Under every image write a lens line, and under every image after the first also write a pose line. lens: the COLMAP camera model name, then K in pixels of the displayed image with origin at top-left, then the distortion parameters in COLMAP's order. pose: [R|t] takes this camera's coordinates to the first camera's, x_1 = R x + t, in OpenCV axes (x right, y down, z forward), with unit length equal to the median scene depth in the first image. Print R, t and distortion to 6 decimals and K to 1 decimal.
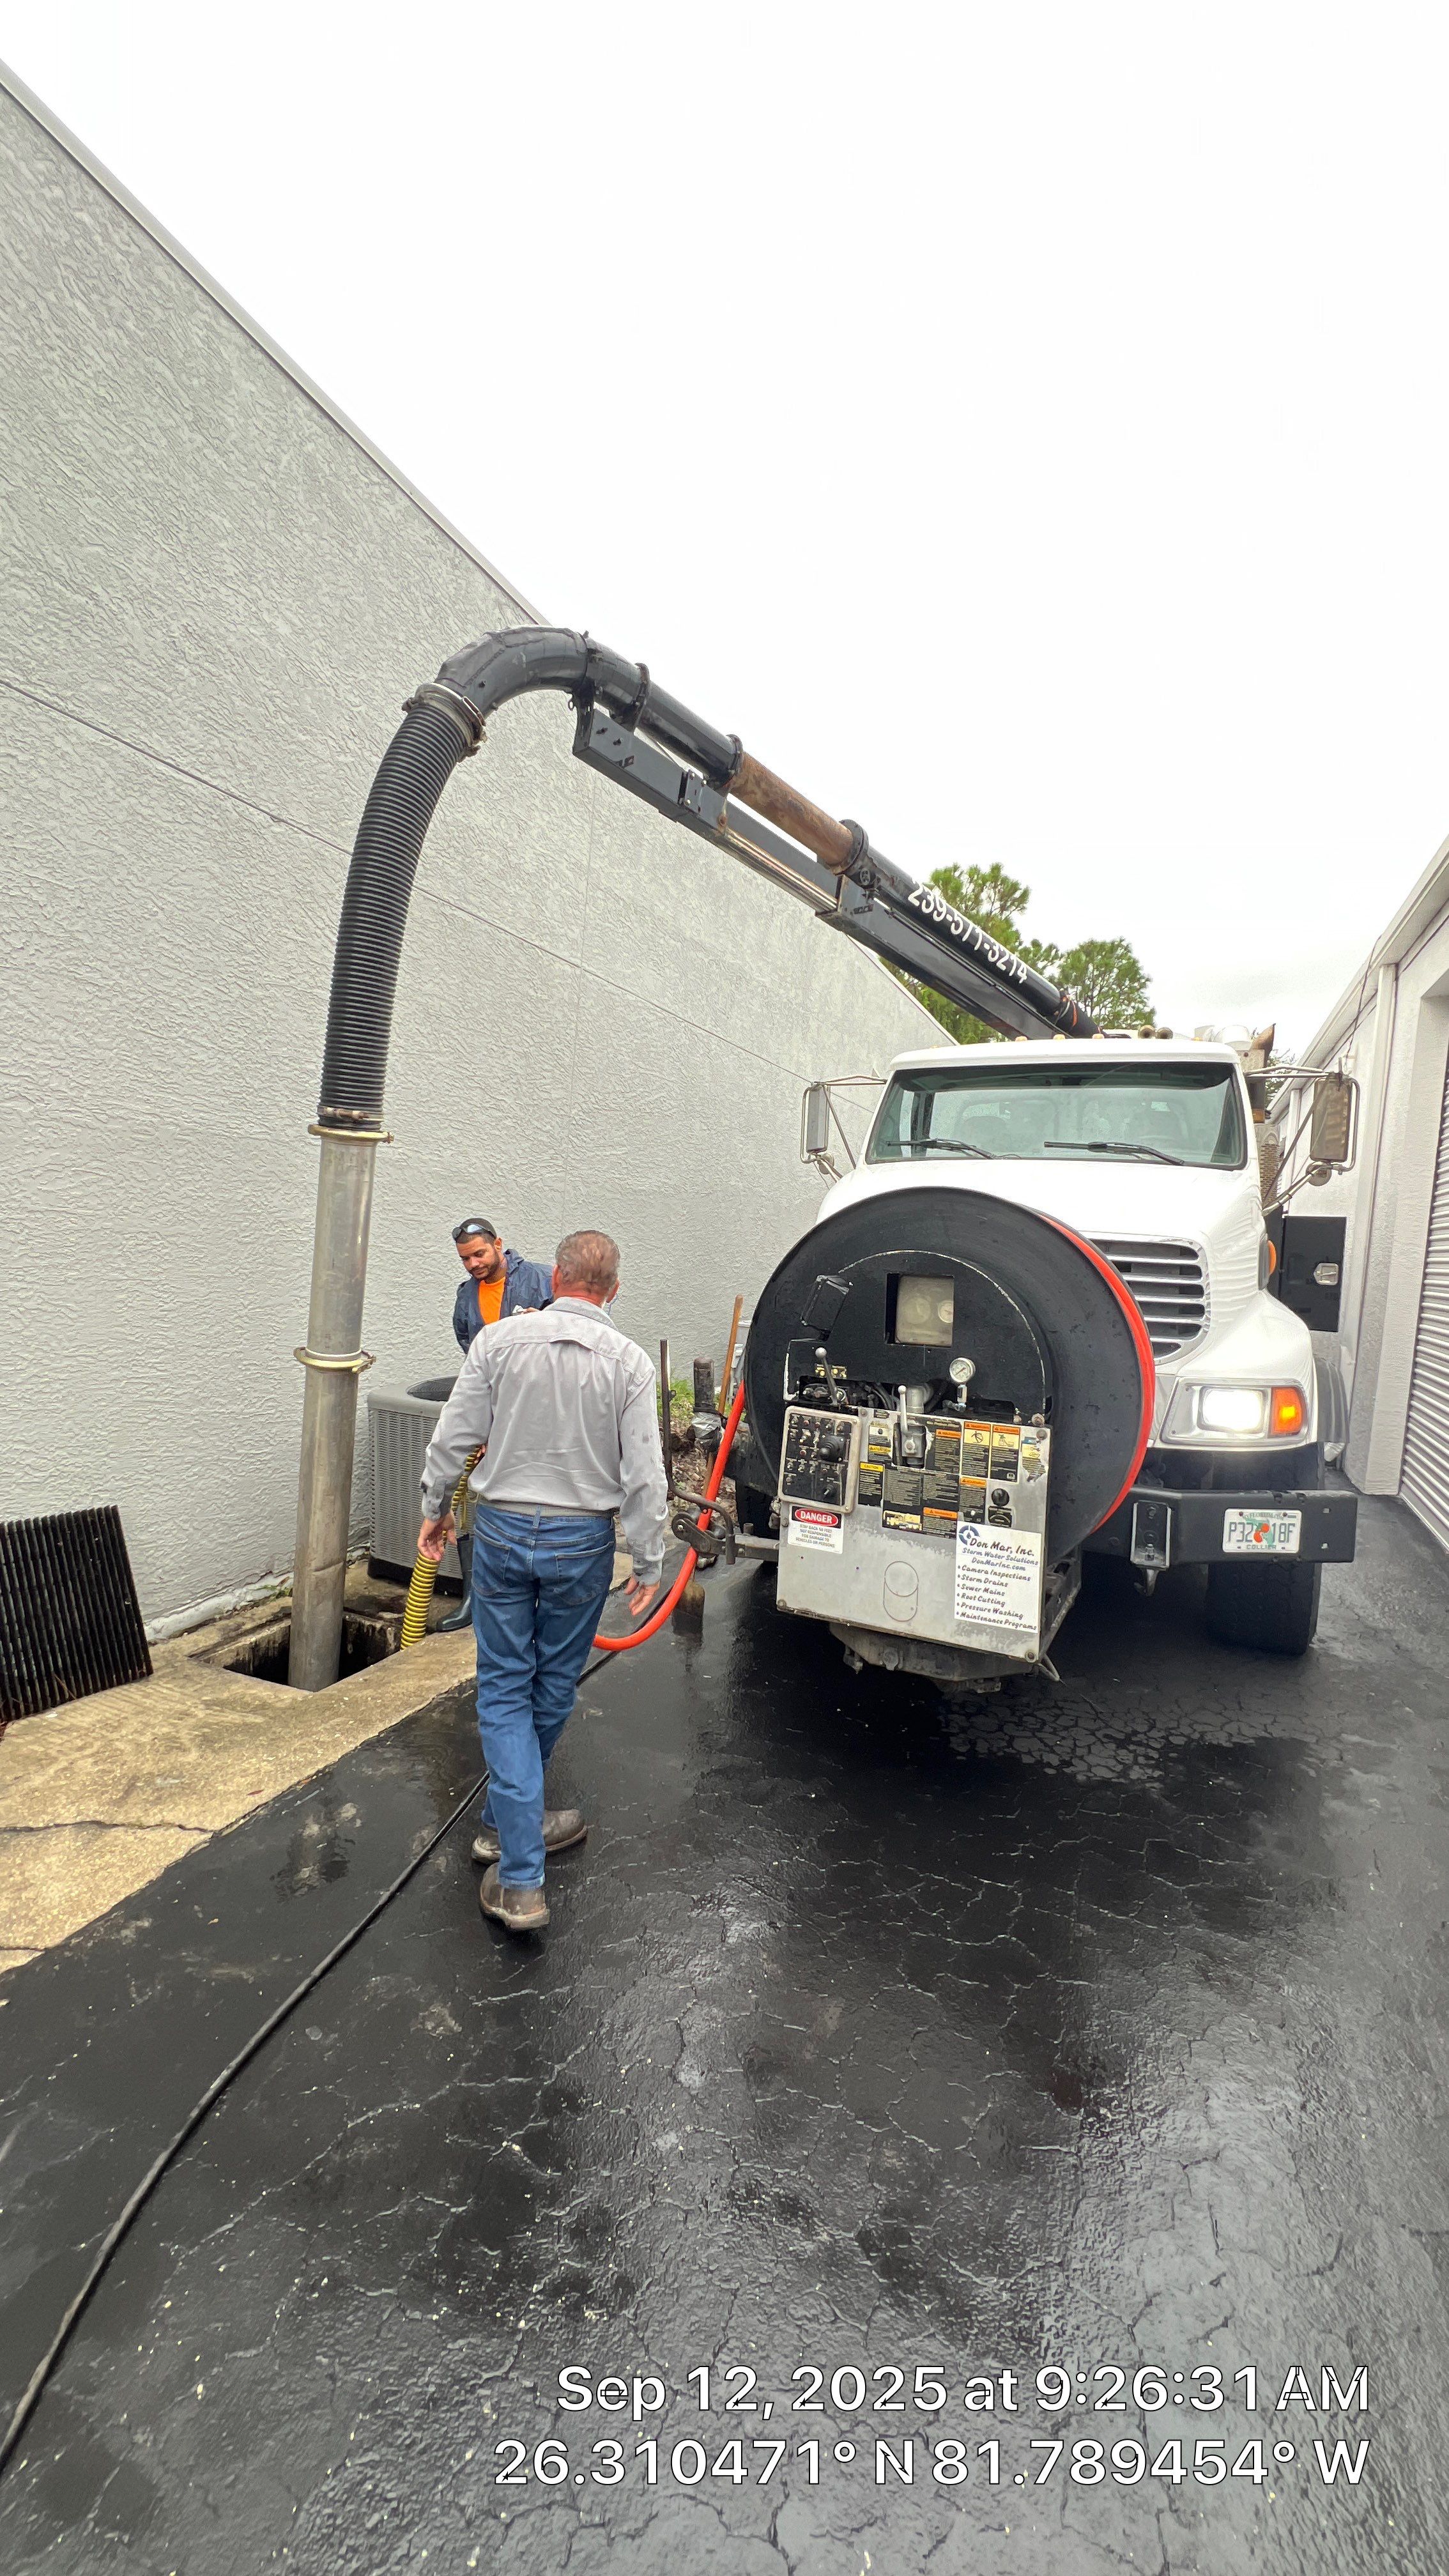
lens RADIAL K [[1056.7, 0, 712.2], [0, 1056.7, 1301.2], [0, 0, 1]] dist [0.000125, -0.000058]
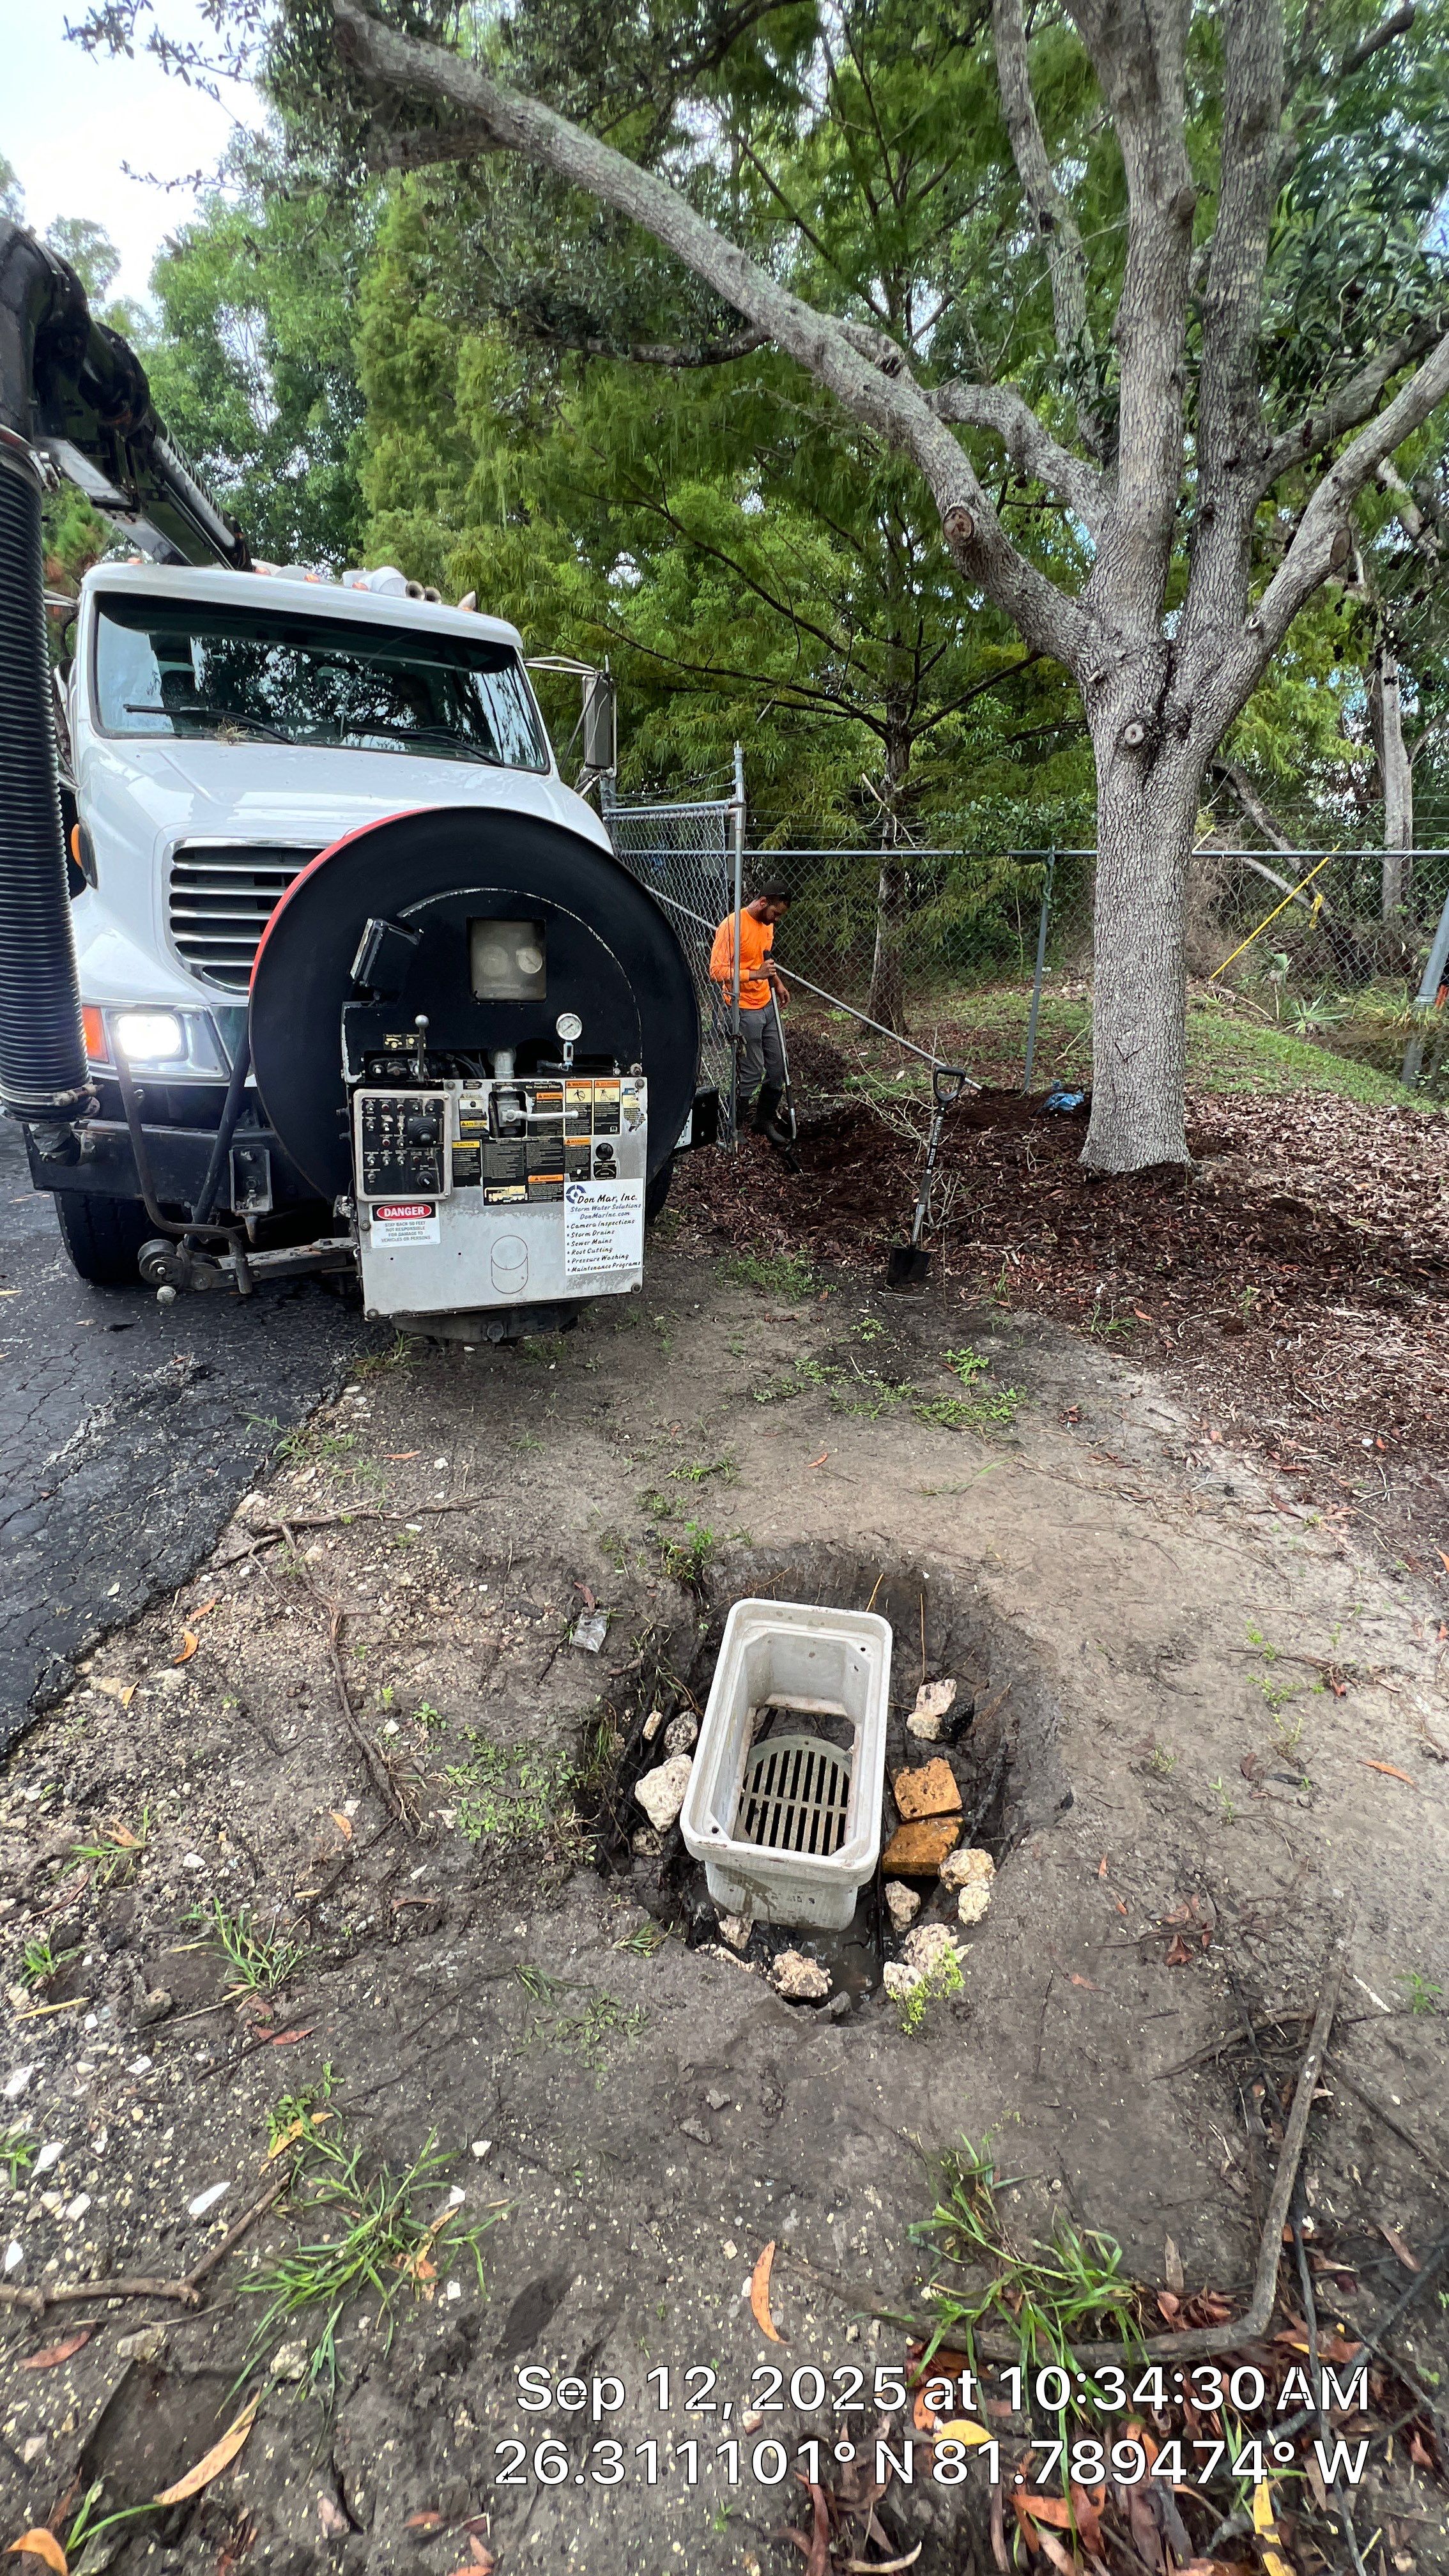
lens RADIAL K [[1029.4, 0, 730.8], [0, 1029.4, 1280.5], [0, 0, 1]] dist [-0.004715, 0.001122]
pose [[0.637327, -0.285253, 0.715853, -0.368926], [0.005027, 0.930482, 0.366303, -0.056175], [-0.770577, -0.229856, 0.594456, 0.274949]]
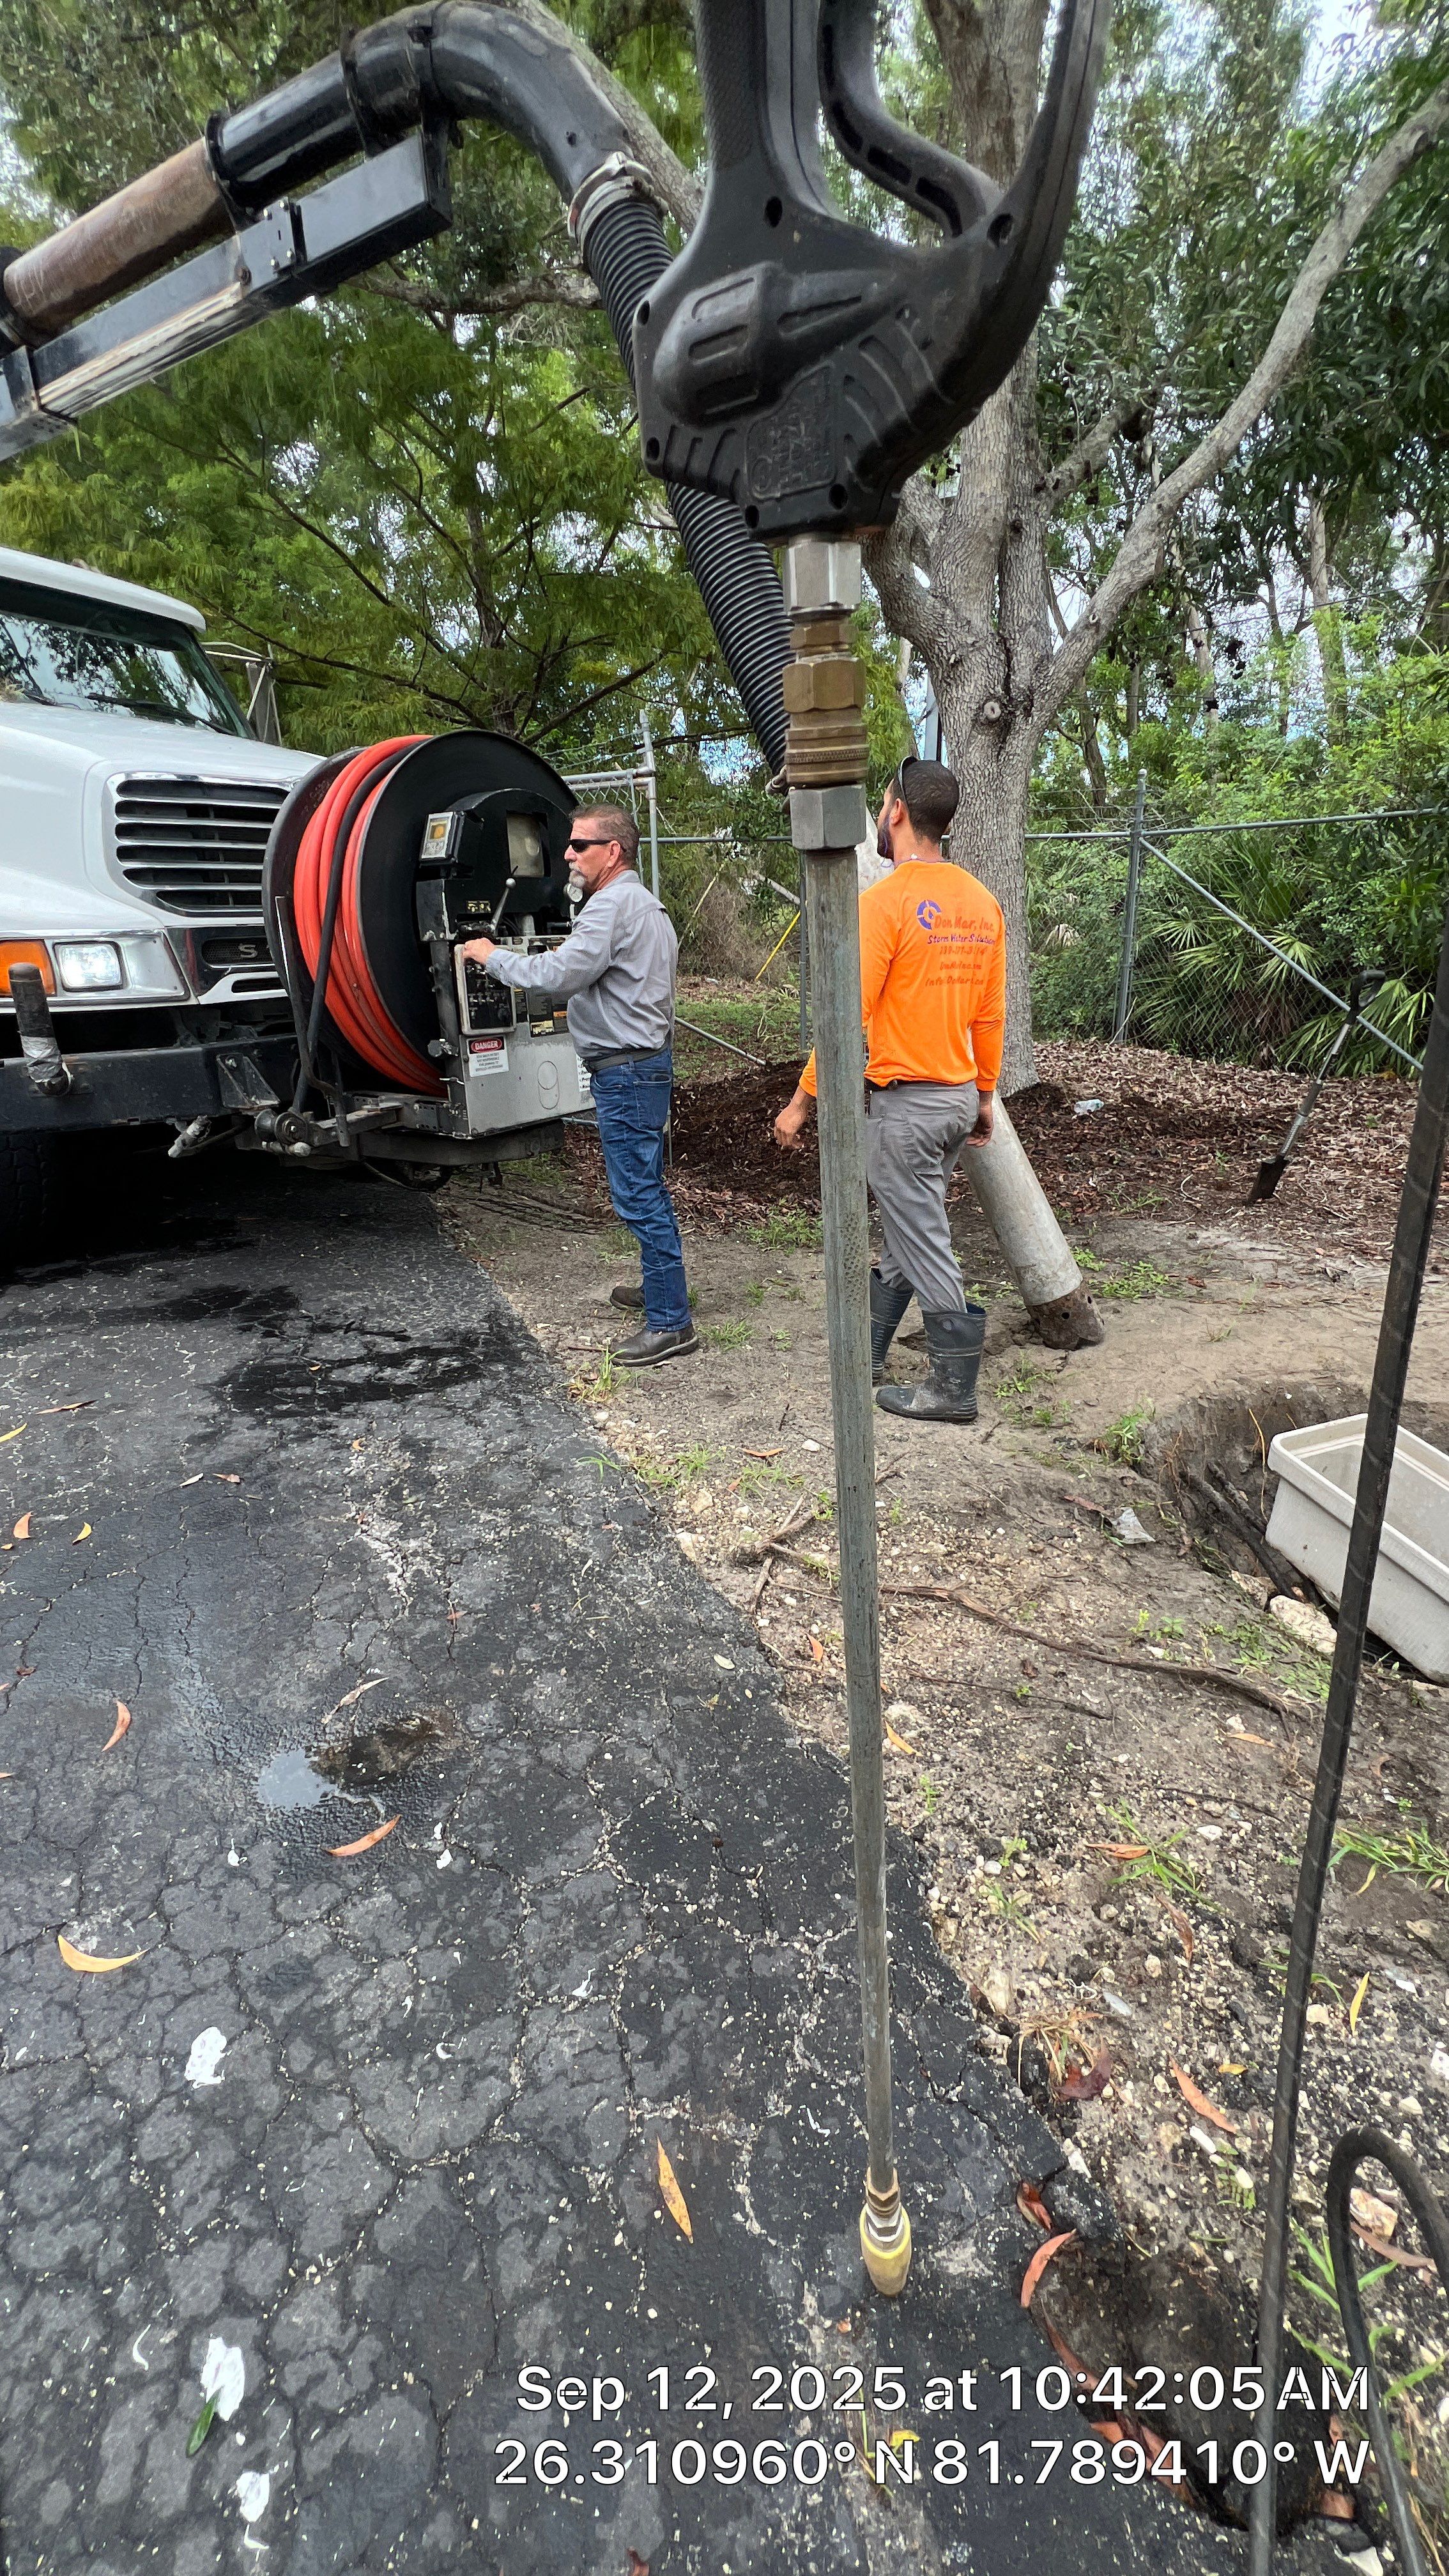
lens RADIAL K [[1029.4, 0, 730.6], [0, 1029.4, 1280.8], [0, 0, 1]] dist [-0.004715, 0.001122]
pose [[0.159256, -0.344462, 0.925194, -0.675177], [0.041570, 0.938663, 0.342321, 0.039658], [-0.986362, -0.016056, 0.163807, 1.001462]]
